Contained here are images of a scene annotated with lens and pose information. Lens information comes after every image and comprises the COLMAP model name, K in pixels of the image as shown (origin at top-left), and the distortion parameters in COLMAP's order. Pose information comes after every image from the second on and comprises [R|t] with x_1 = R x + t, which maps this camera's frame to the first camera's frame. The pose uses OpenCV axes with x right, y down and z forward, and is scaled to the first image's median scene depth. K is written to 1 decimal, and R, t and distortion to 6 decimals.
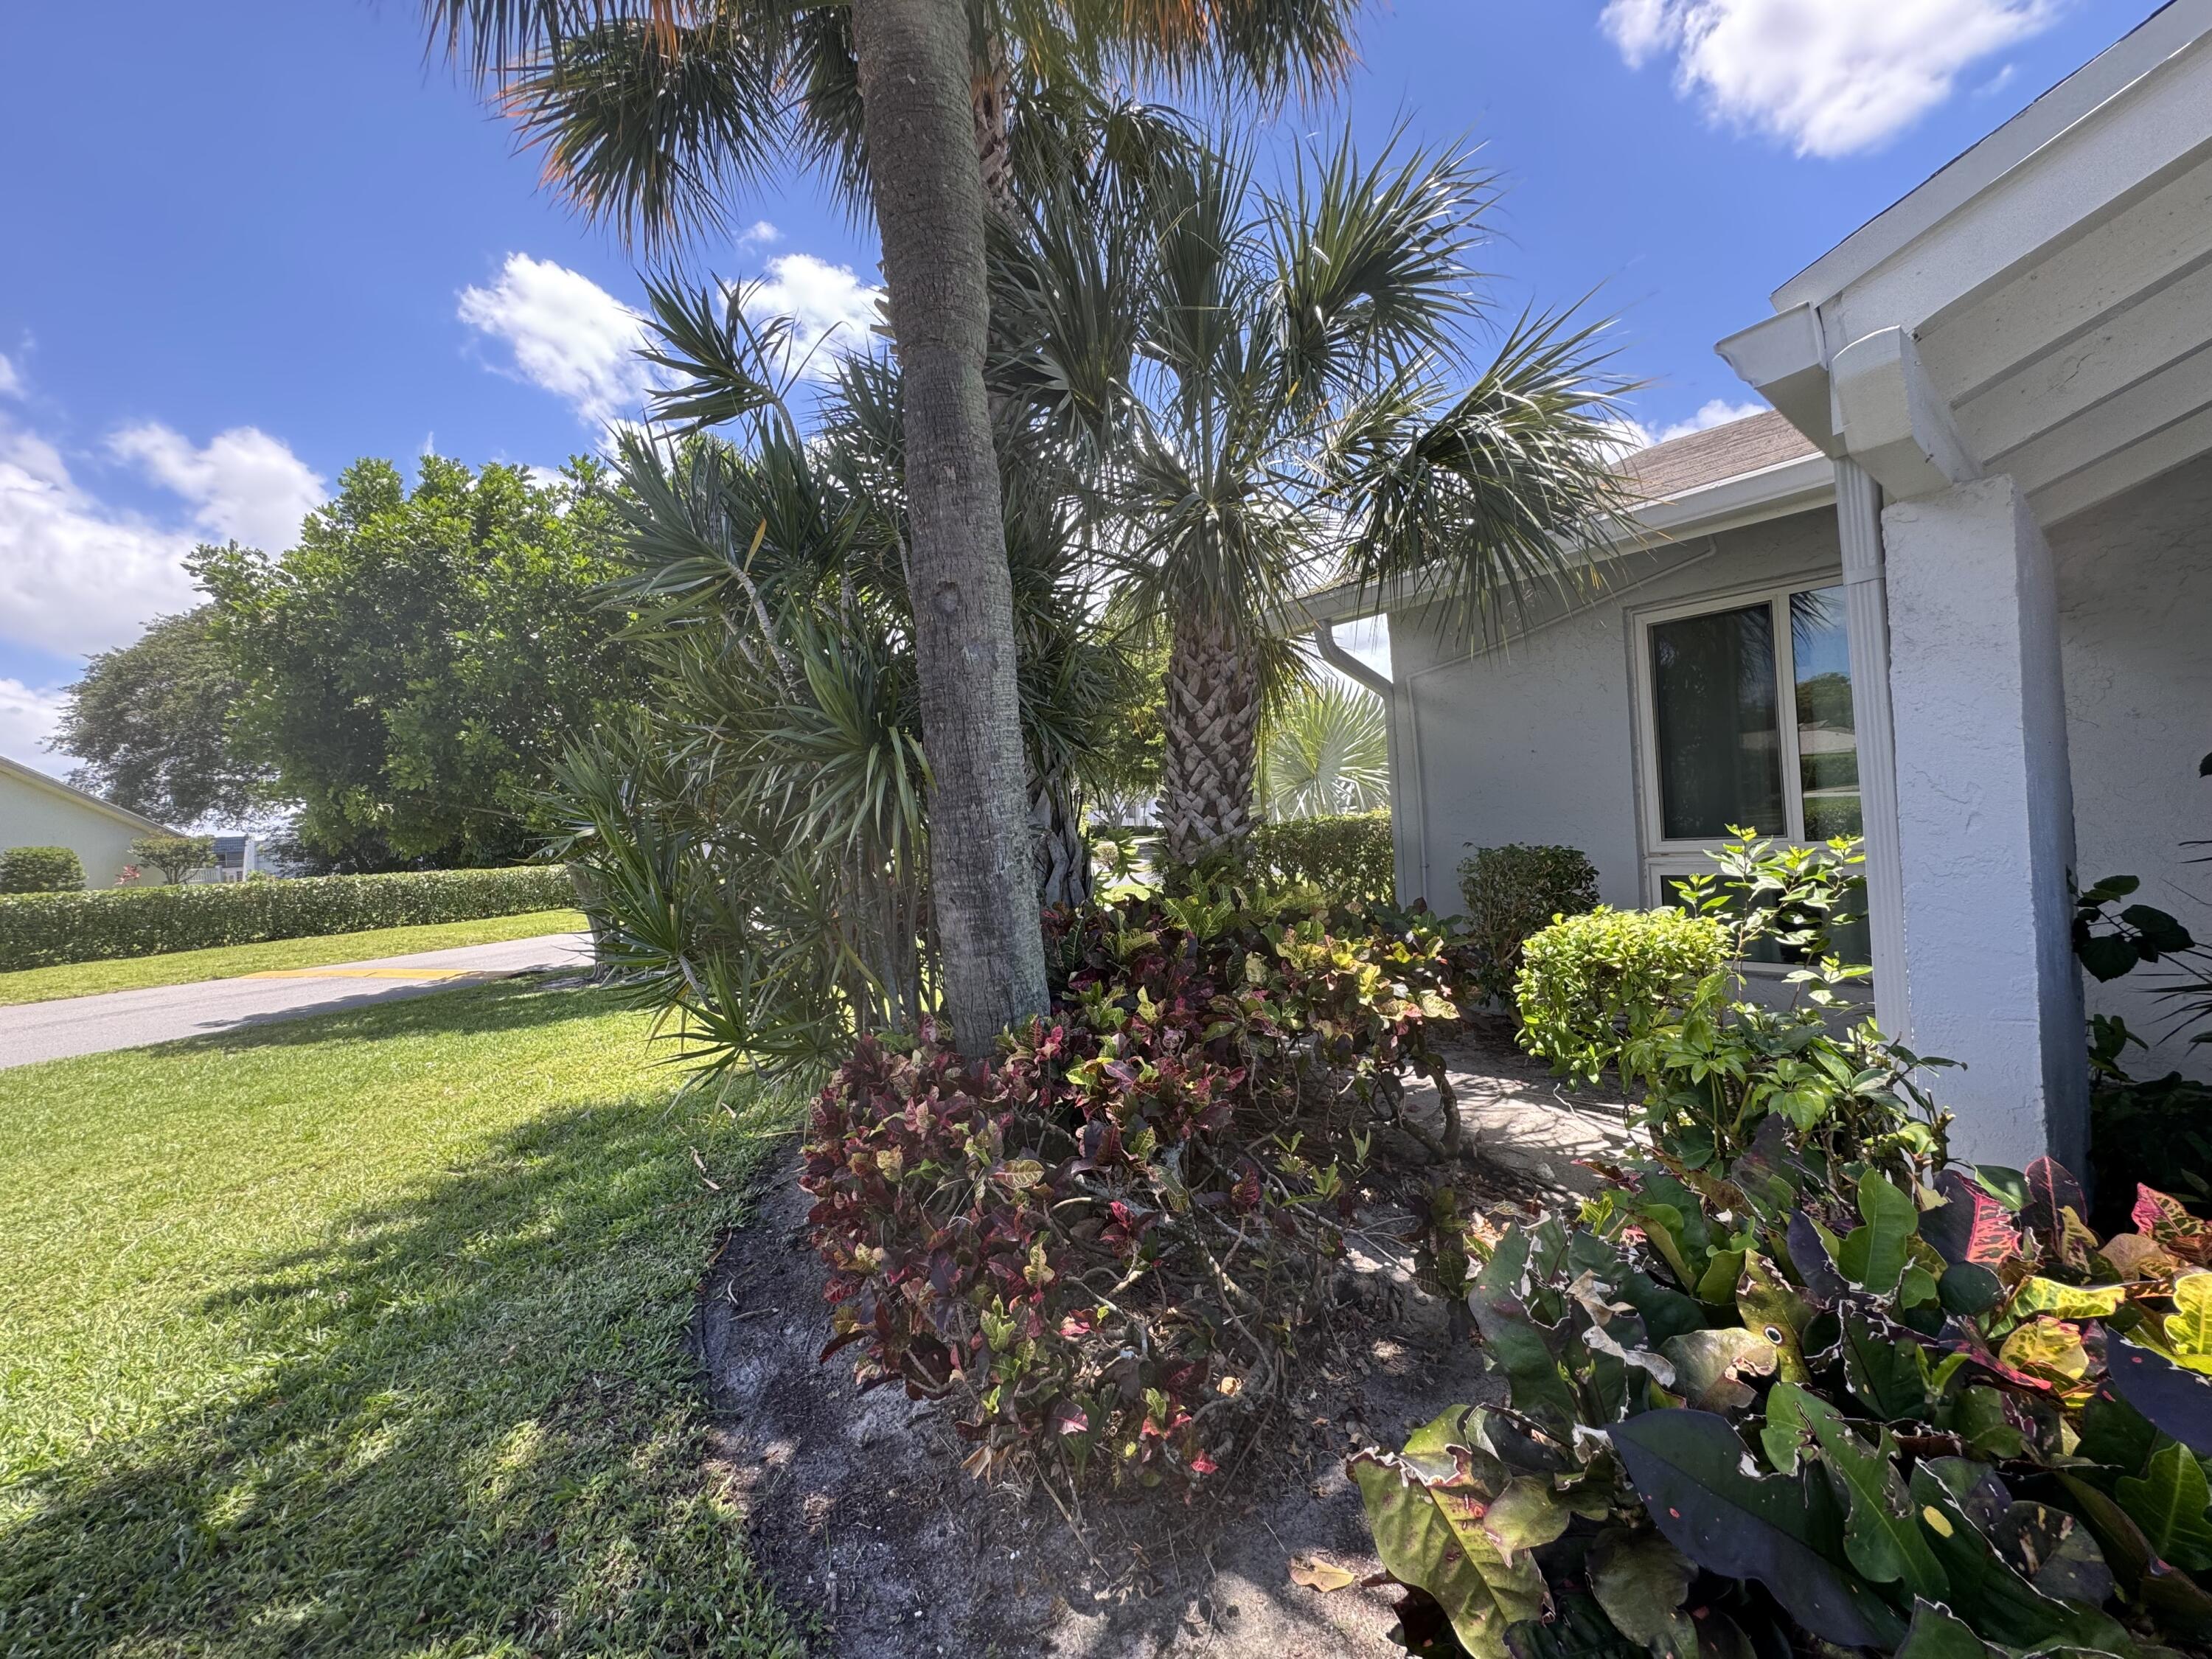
lens RADIAL K [[878.0, 0, 1106.6], [0, 878.0, 834.6], [0, 0, 1]] dist [-0.001090, -0.000046]
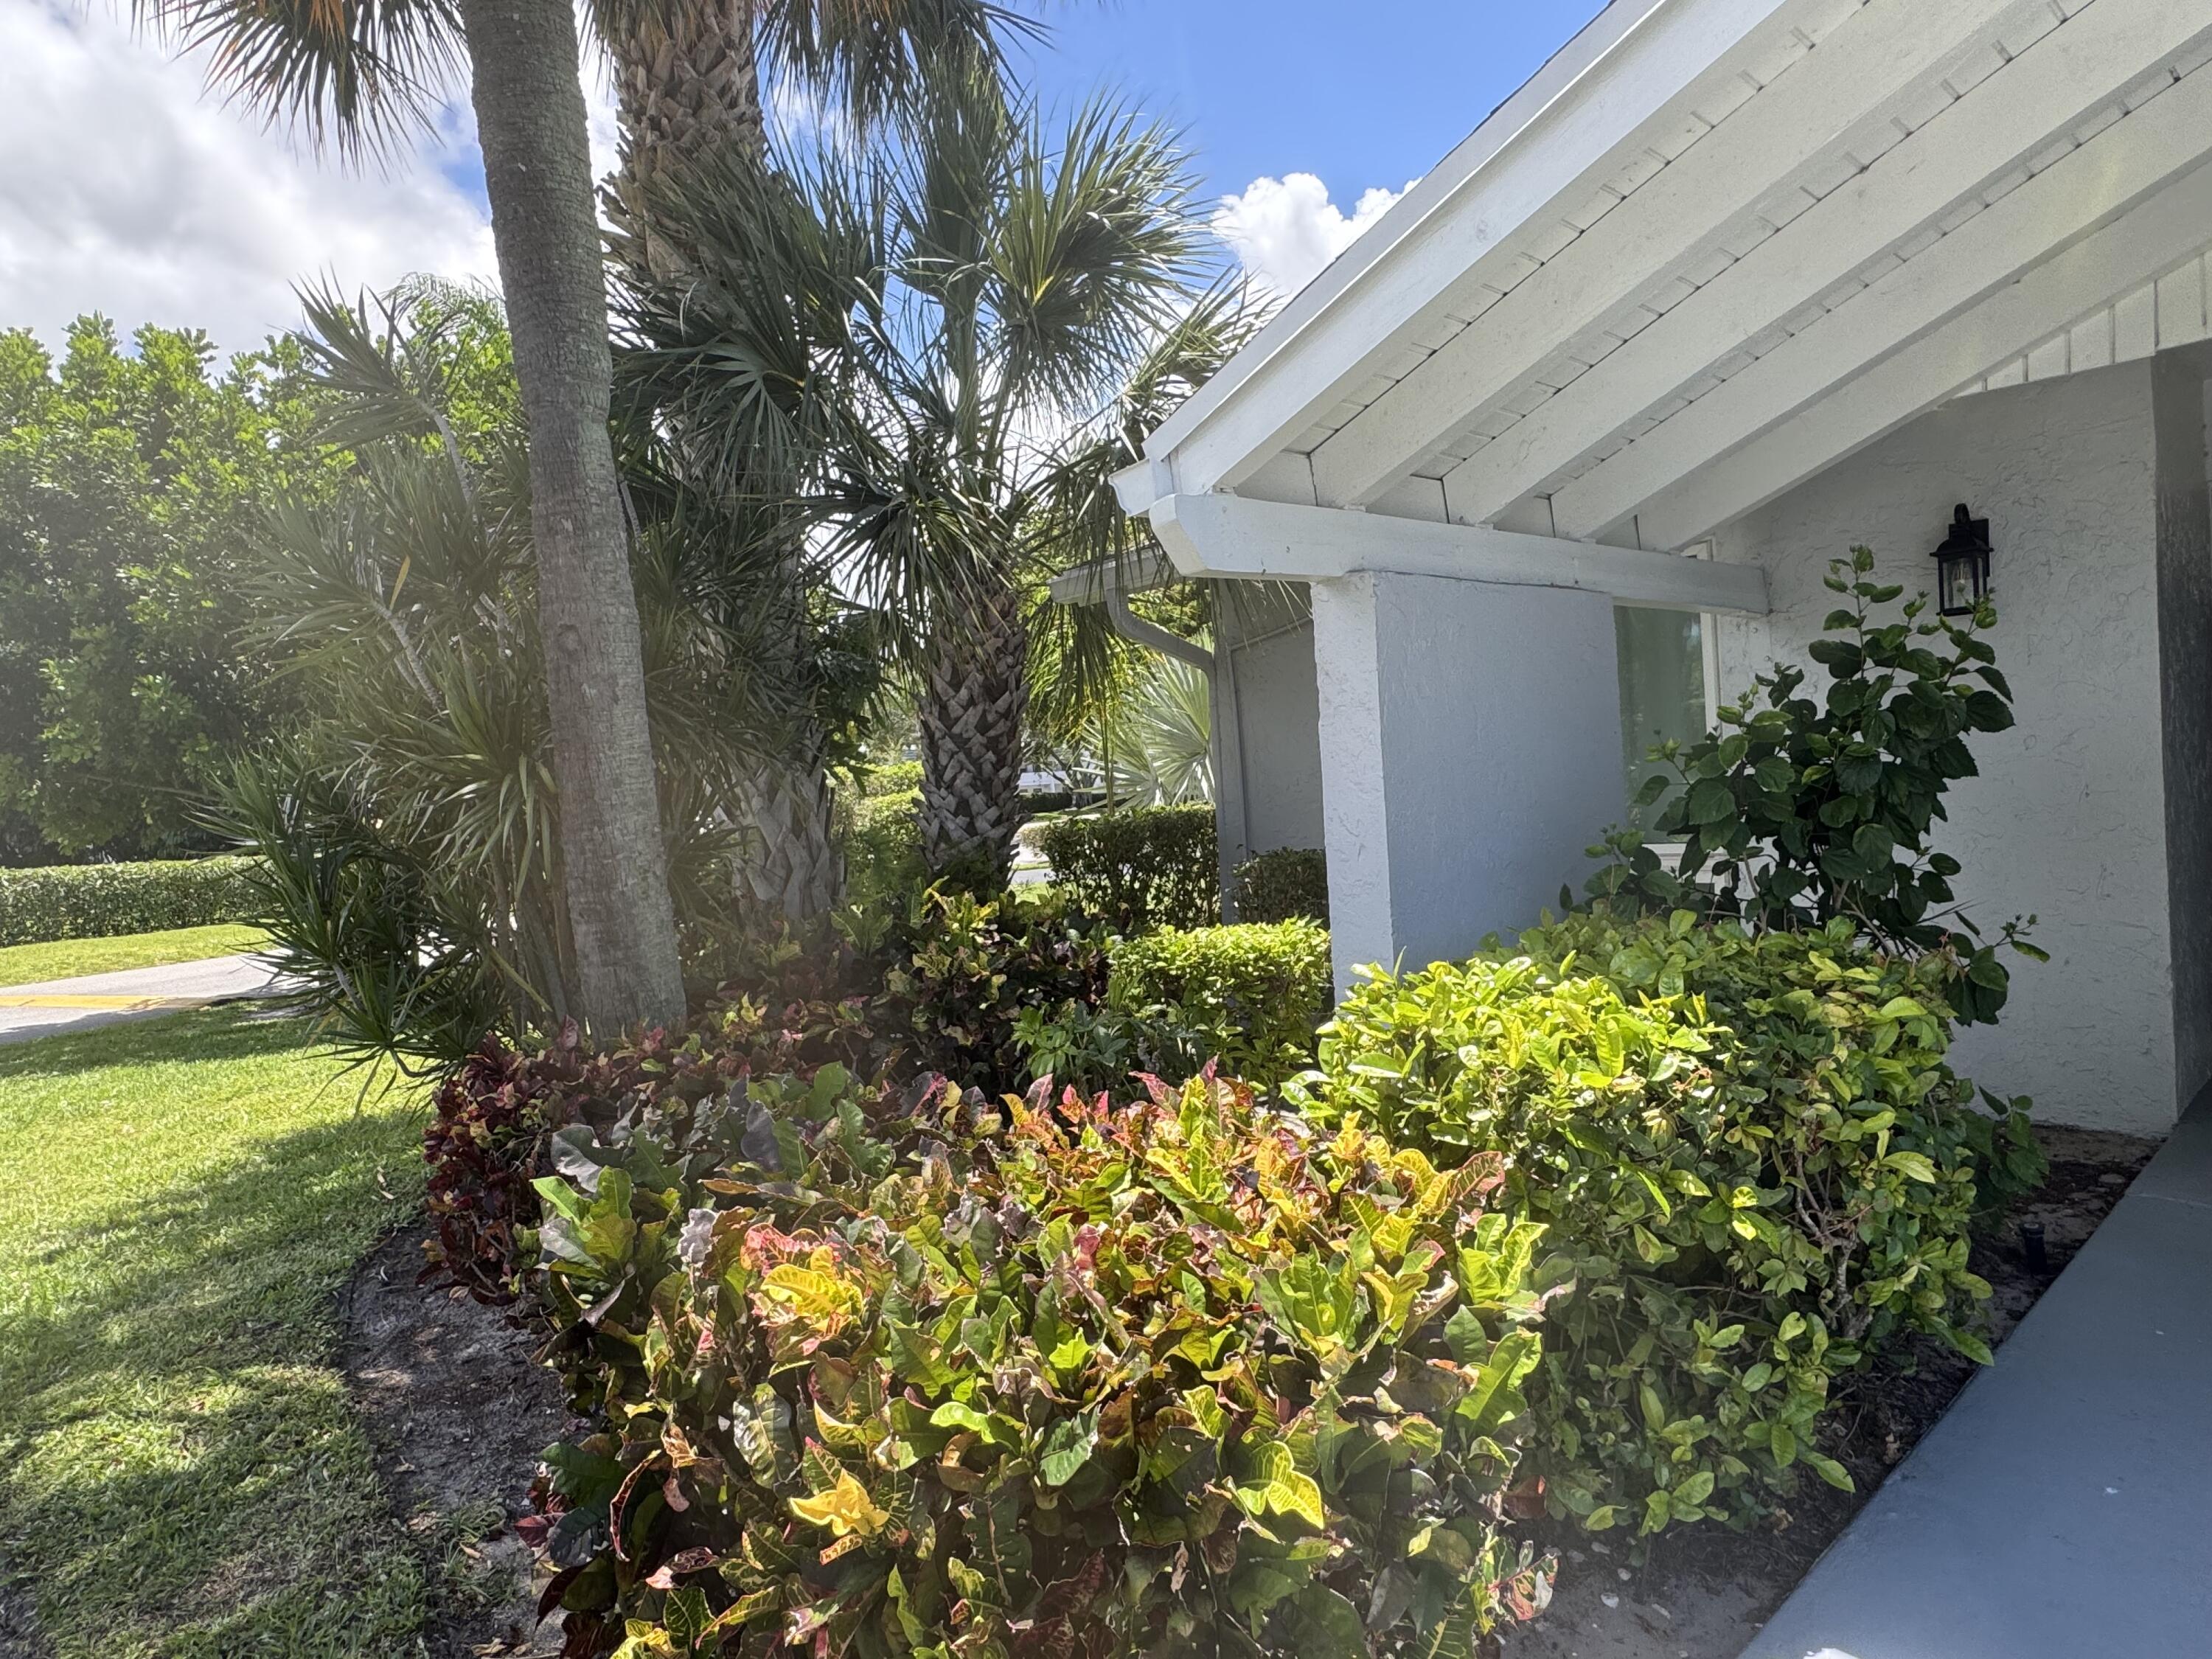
lens RADIAL K [[1280.3, 0, 1099.8], [0, 1280.3, 836.1], [0, 0, 1]] dist [-0.000173, -0.001452]
pose [[0.999988, -0.001783, 0.004600, 0.250866], [0.001666, 0.999676, 0.025406, -0.033448], [-0.004643, -0.025398, 0.999667, -0.319713]]
